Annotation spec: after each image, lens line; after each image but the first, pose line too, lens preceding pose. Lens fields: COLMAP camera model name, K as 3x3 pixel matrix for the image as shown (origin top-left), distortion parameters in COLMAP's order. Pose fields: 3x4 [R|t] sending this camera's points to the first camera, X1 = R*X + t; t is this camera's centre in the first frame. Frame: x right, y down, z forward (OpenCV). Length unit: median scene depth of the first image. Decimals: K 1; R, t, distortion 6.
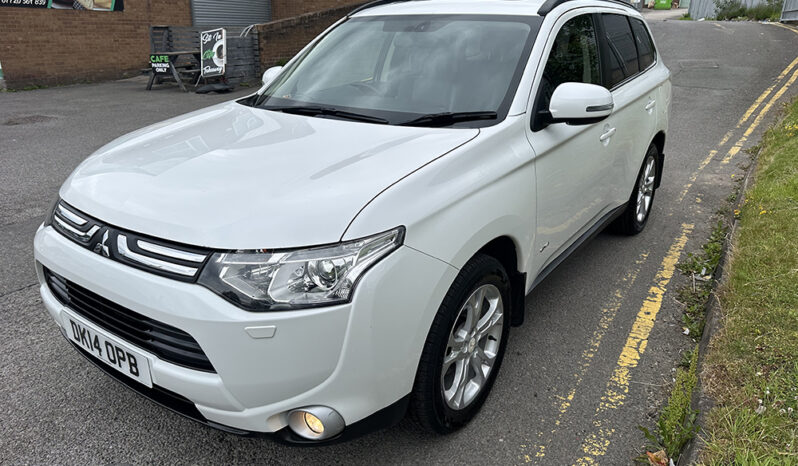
lens RADIAL K [[542.2, 0, 391.7], [0, 542.2, 231.3], [0, 0, 1]] dist [0.051698, -0.101423]
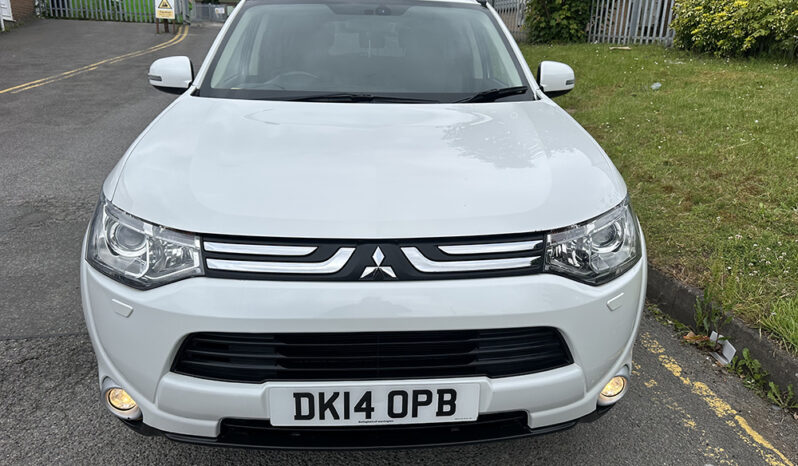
lens RADIAL K [[542.2, 0, 391.7], [0, 542.2, 231.3], [0, 0, 1]] dist [0.051698, -0.101423]
pose [[0.809502, -0.205199, 0.550091, -0.964262], [0.217845, 0.975030, 0.043137, -0.056256], [-0.545206, 0.084915, 0.833990, 0.365823]]
